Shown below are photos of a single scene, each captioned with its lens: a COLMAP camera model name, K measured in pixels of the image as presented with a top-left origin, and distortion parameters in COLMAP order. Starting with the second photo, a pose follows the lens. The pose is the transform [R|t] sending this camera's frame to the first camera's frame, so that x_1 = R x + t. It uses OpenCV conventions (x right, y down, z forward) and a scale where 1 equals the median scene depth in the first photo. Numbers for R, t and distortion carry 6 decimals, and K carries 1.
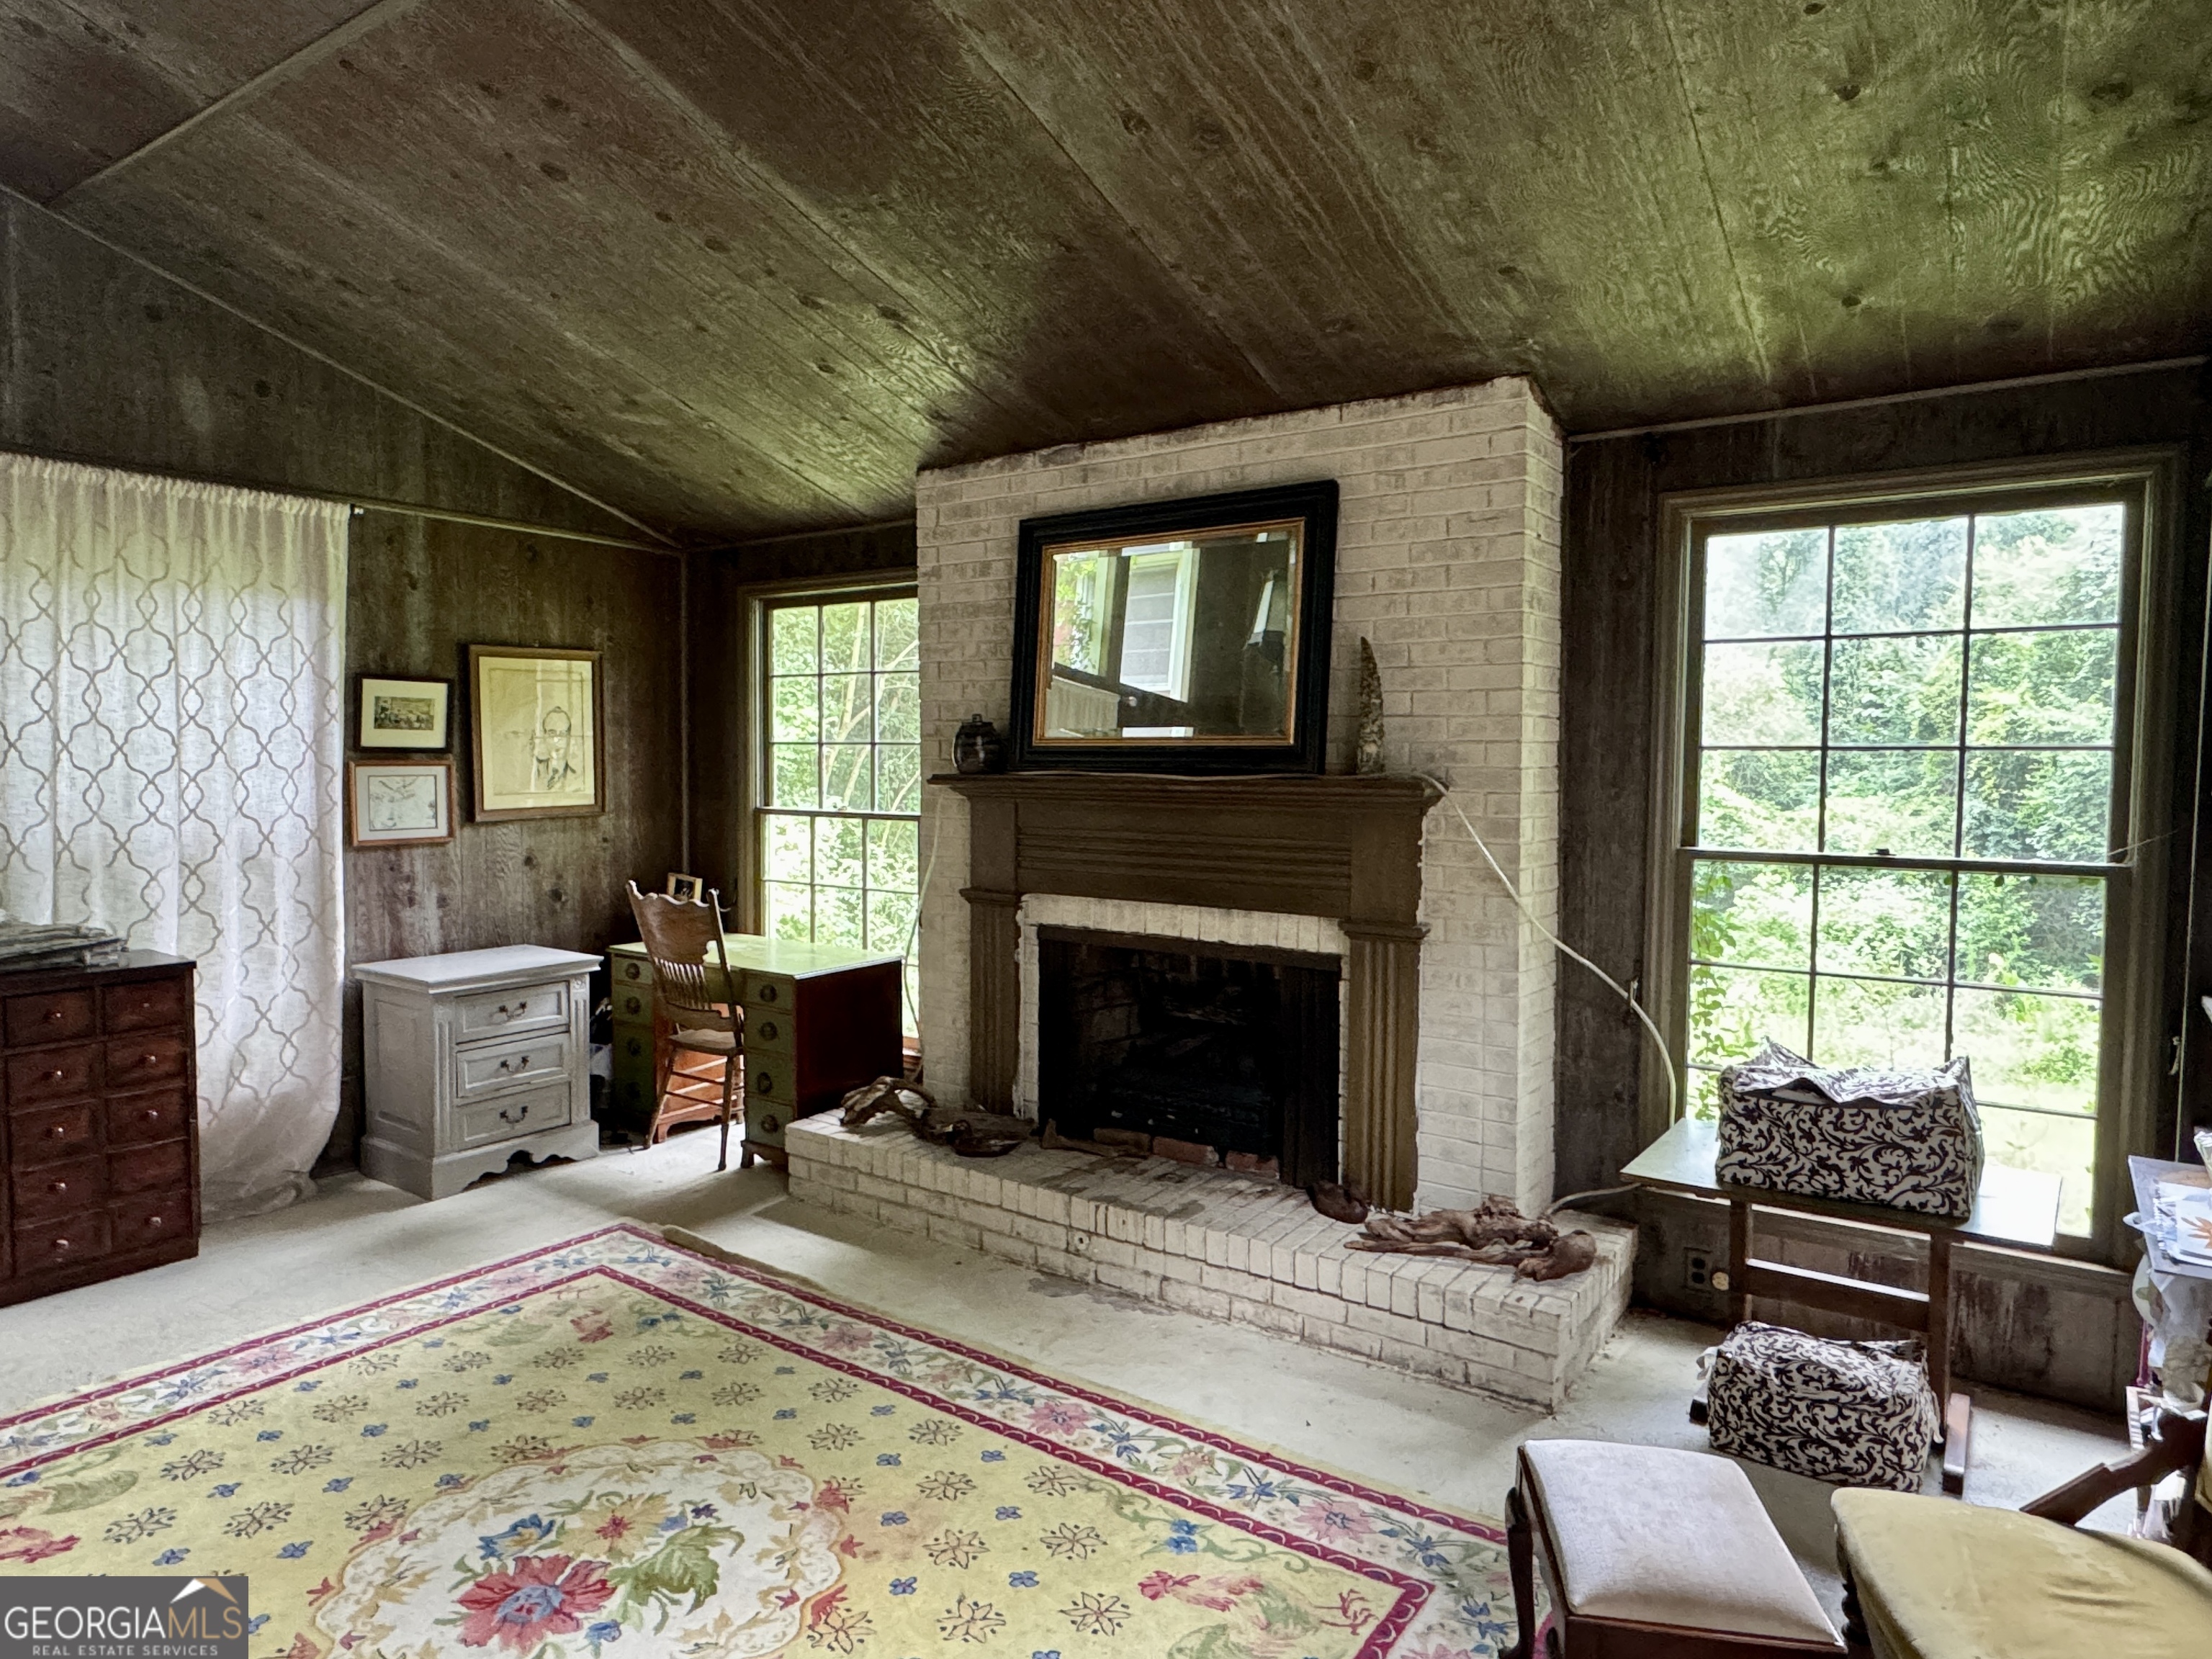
lens RADIAL K [[1337.3, 0, 1100.1], [0, 1337.3, 826.7], [0, 0, 1]] dist [-0.007132, 0.004785]
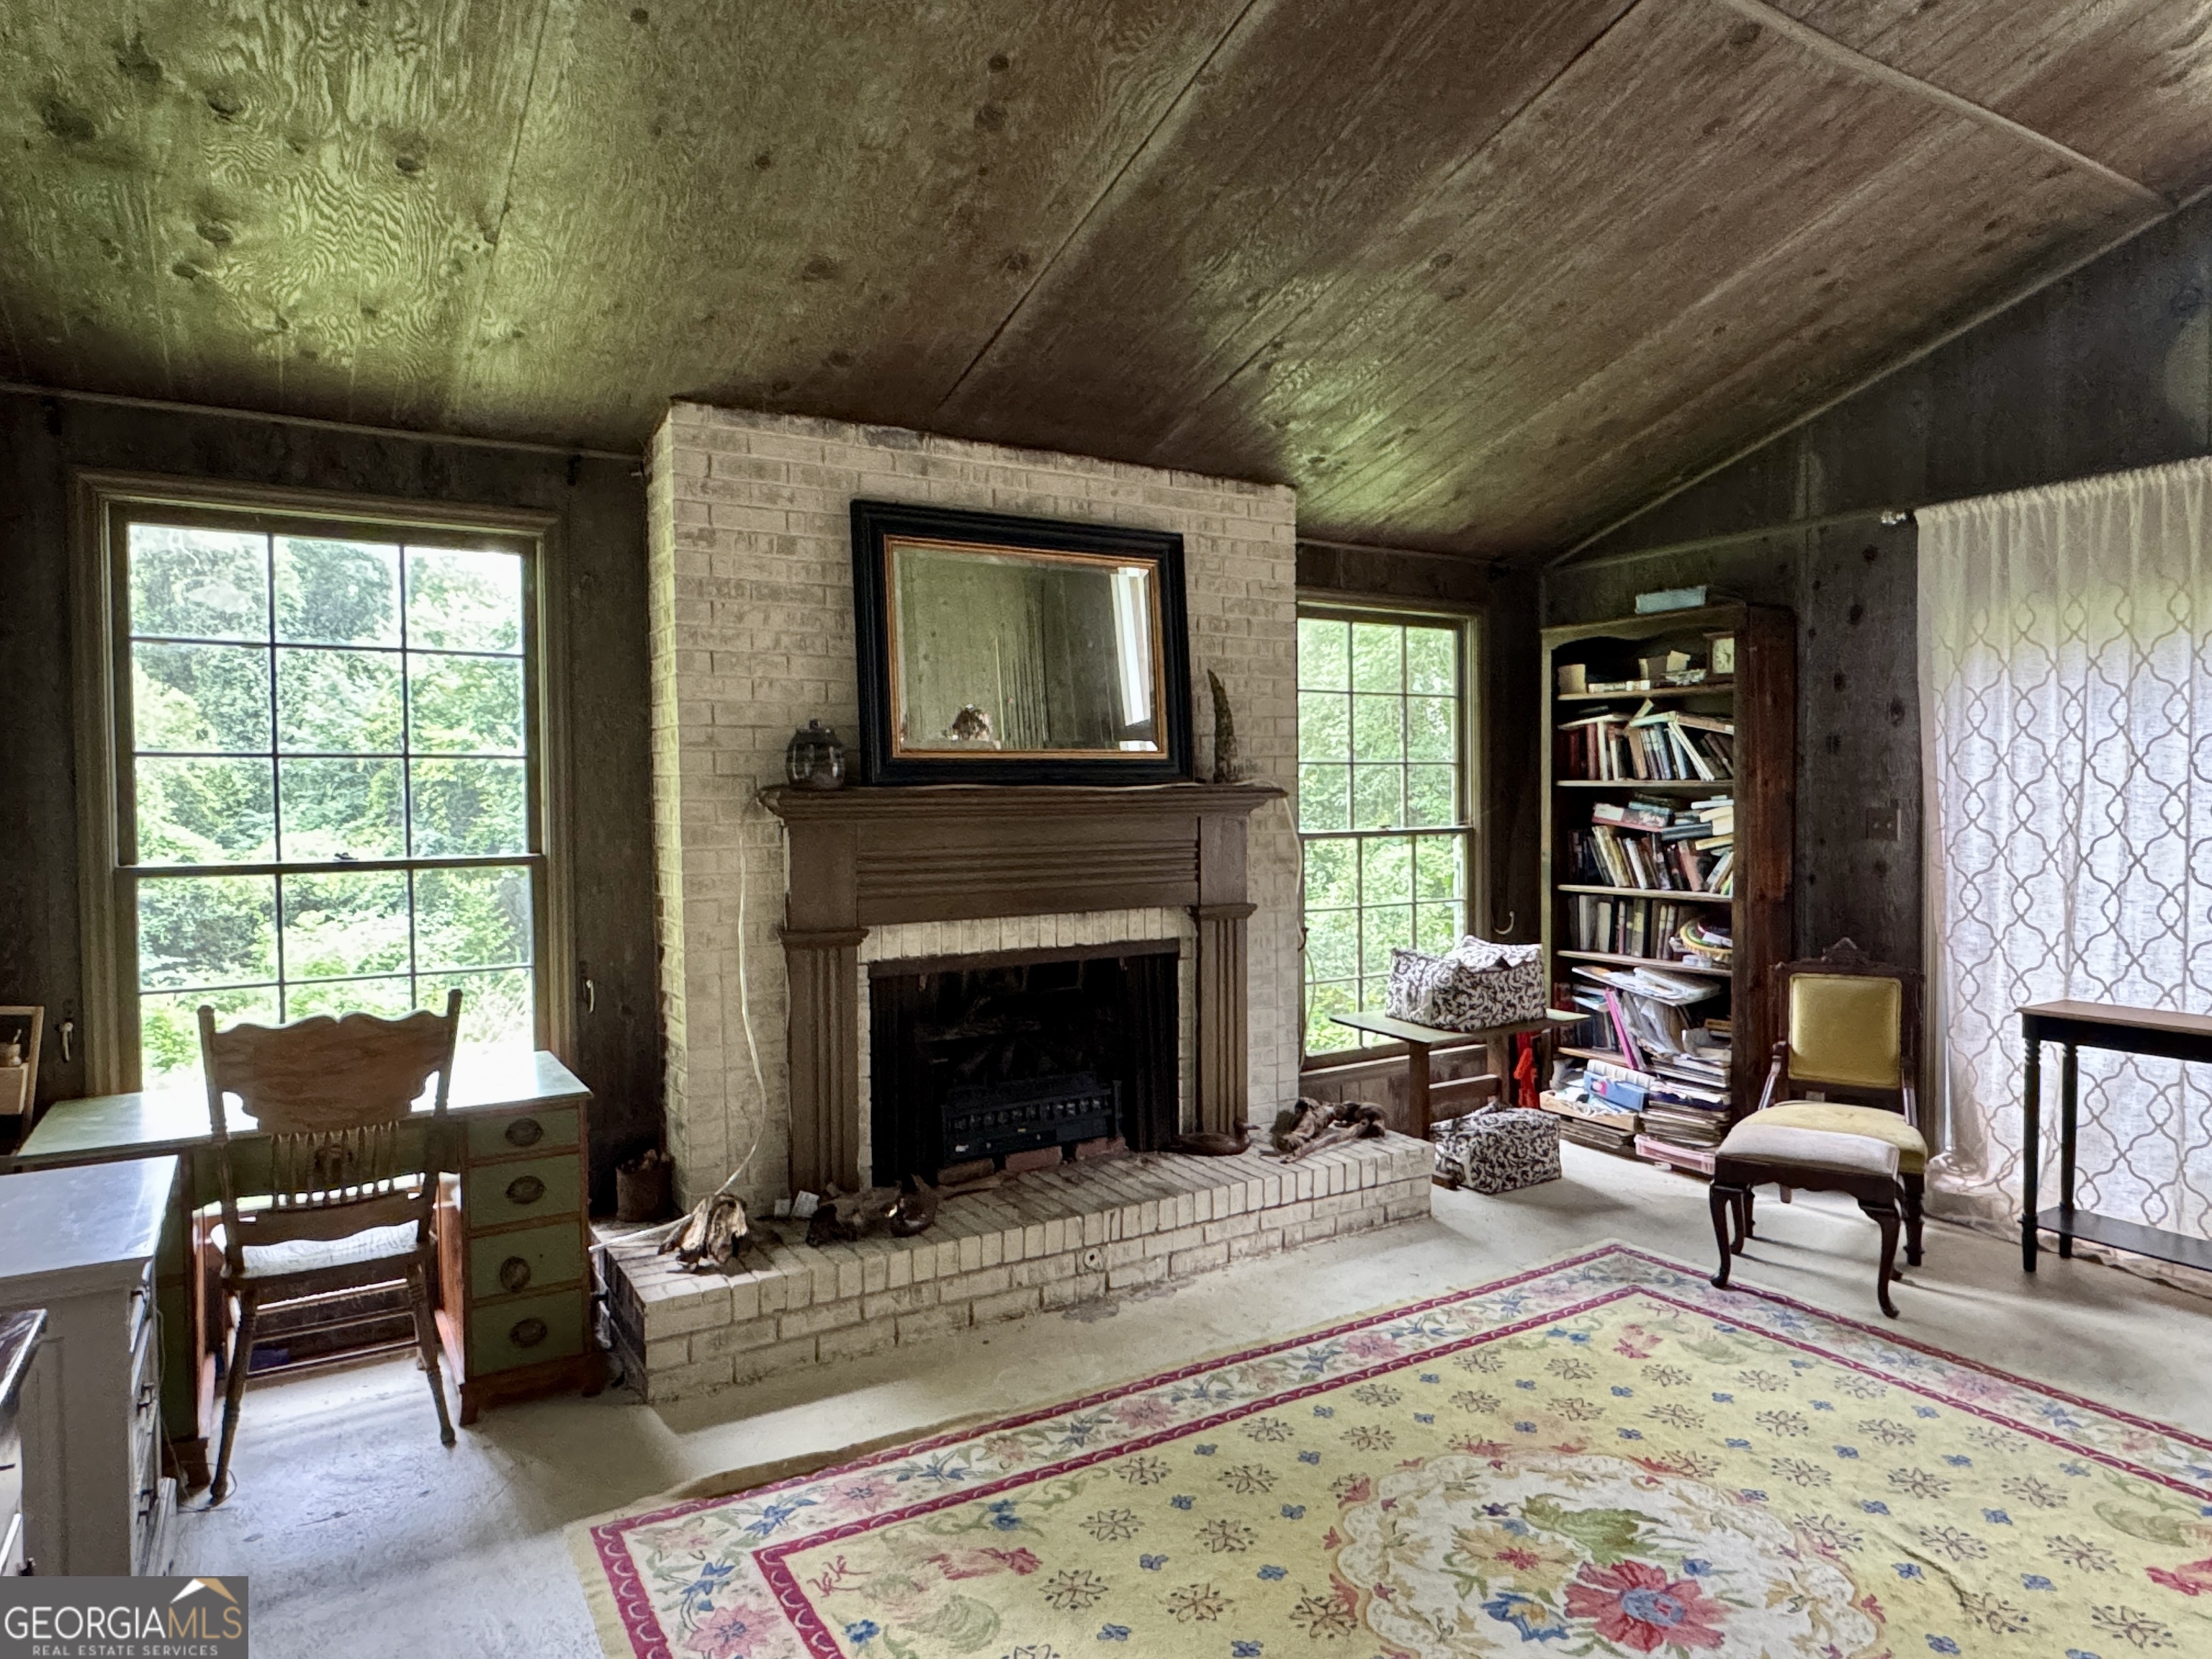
lens RADIAL K [[1337.3, 0, 1101.0], [0, 1337.3, 825.4], [0, 0, 1]] dist [-0.007132, 0.004785]
pose [[0.392626, -0.034218, 0.919061, -0.942505], [0.060341, 0.998113, 0.011383, -0.020621], [-0.917717, 0.050987, 0.393950, 0.609984]]
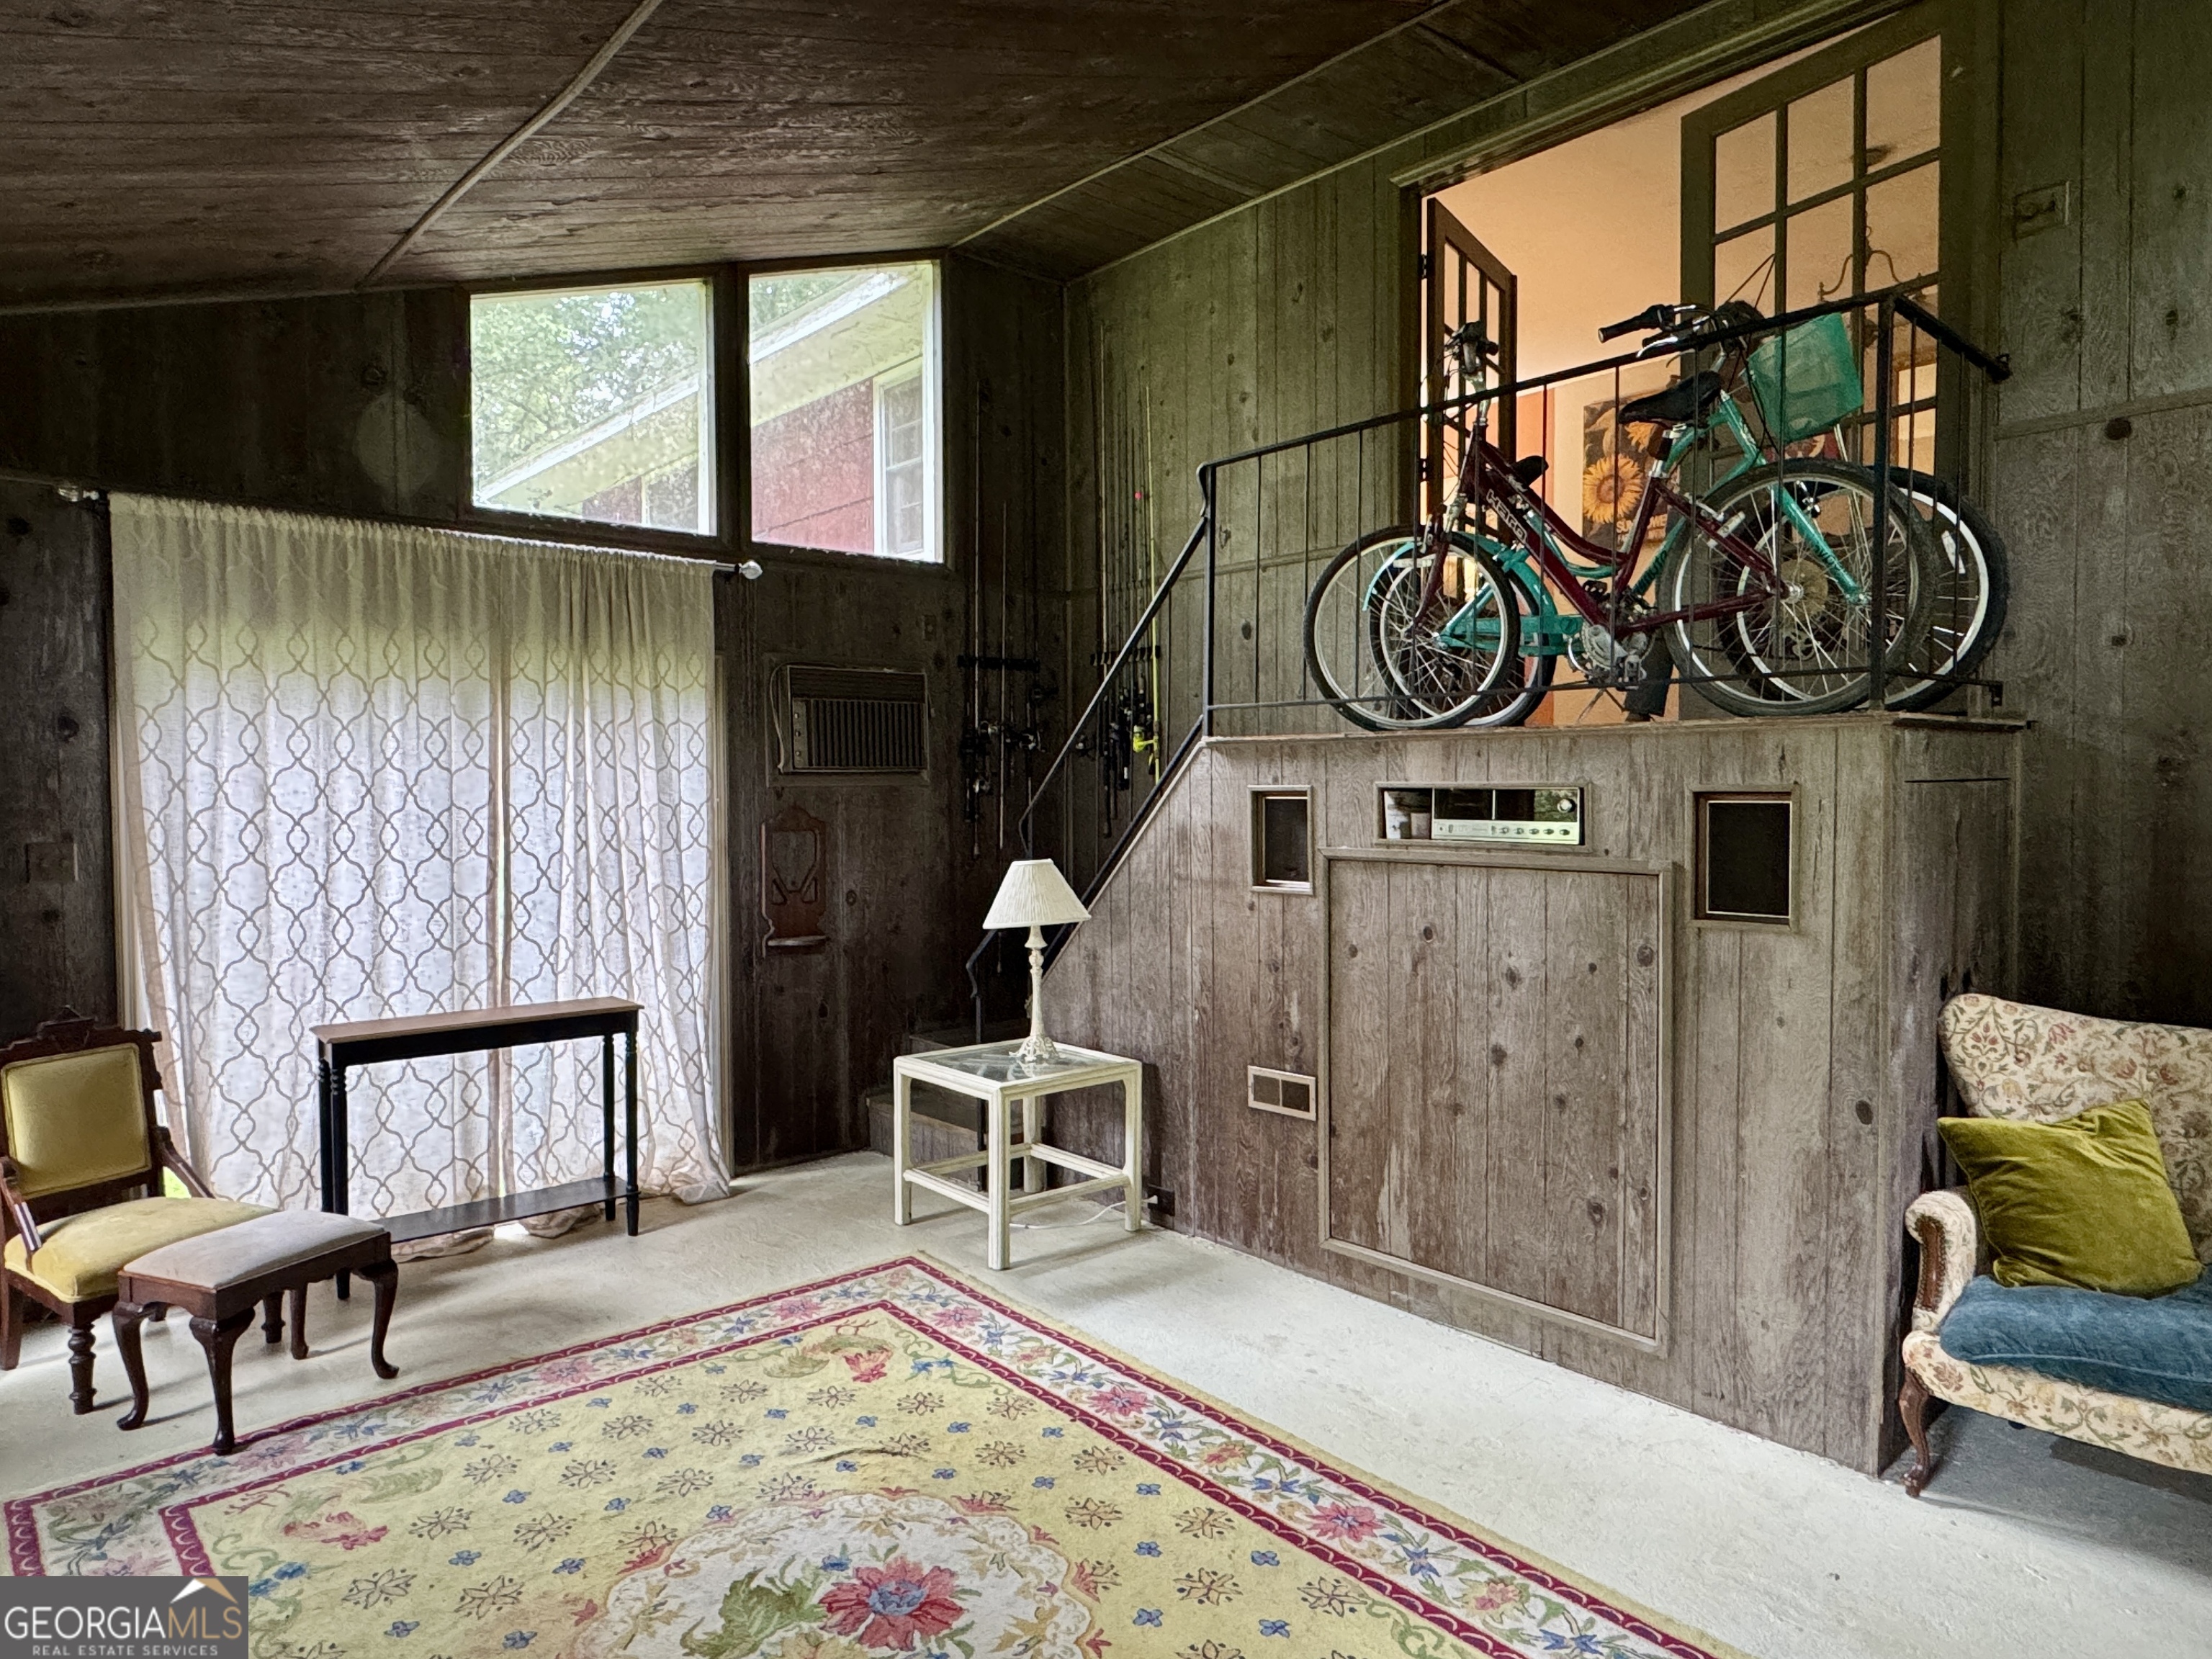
lens RADIAL K [[1337.3, 0, 1107.5], [0, 1337.3, 825.8], [0, 0, 1]] dist [-0.007132, 0.004785]
pose [[-0.972469, -0.010597, 0.232789, -0.526327], [0.008120, 0.996818, 0.079294, -0.066088], [-0.232889, 0.079001, -0.969289, 1.231073]]
